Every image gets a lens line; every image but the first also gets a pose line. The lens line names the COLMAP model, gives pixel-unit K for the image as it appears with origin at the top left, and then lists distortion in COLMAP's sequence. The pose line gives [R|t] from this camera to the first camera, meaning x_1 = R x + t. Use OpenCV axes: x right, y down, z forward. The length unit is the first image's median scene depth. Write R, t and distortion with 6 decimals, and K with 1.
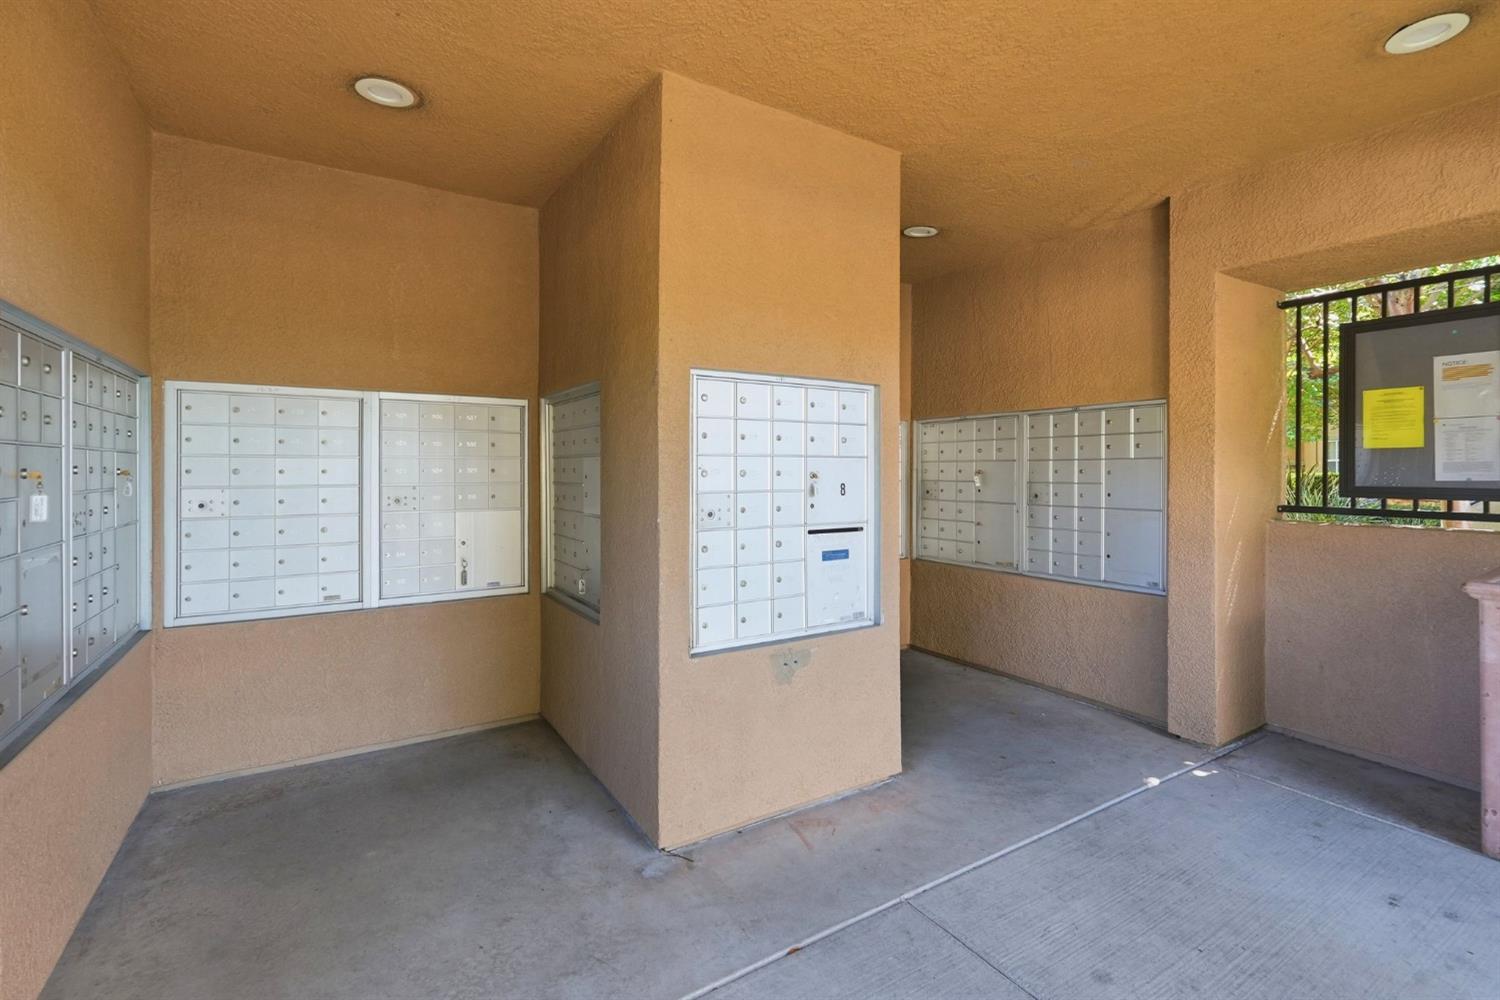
lens RADIAL K [[676.5, 0, 759.4], [0, 676.5, 473.0], [0, 0, 1]] dist [0.001710, 0.000034]
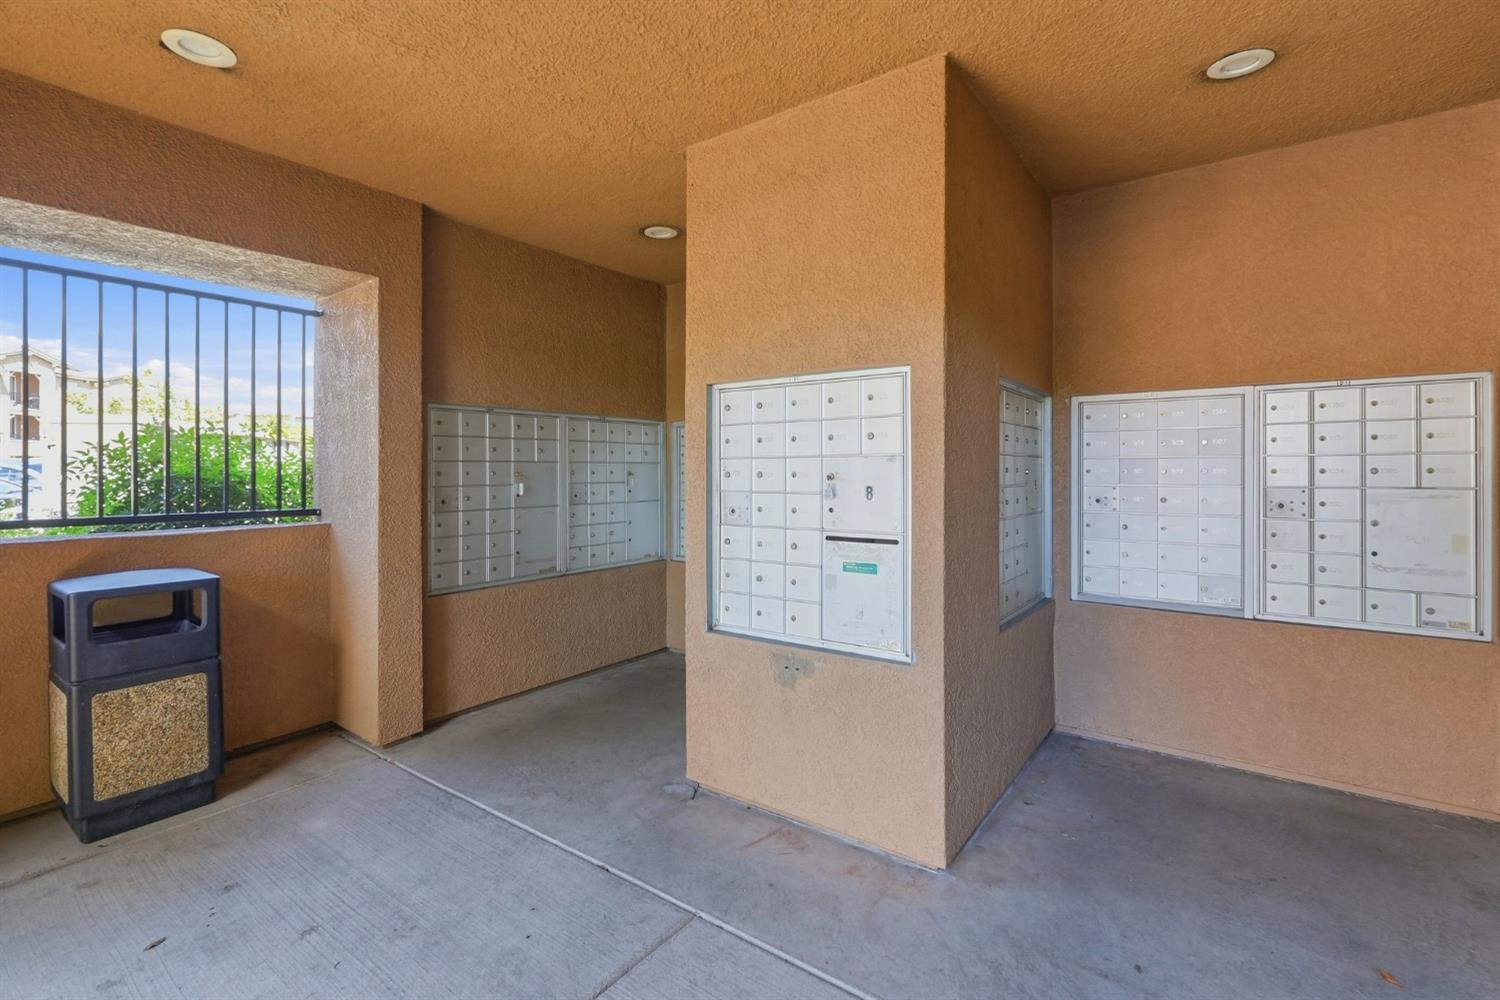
lens RADIAL K [[676.5, 0, 757.2], [0, 676.5, 473.5], [0, 0, 1]] dist [0.001710, 0.000034]
pose [[0.373411, -0.000067, -0.927666, 0.941220], [-0.000286, 1.000000, -0.000188, -0.000898], [0.927666, 0.000336, 0.373411, 0.590242]]
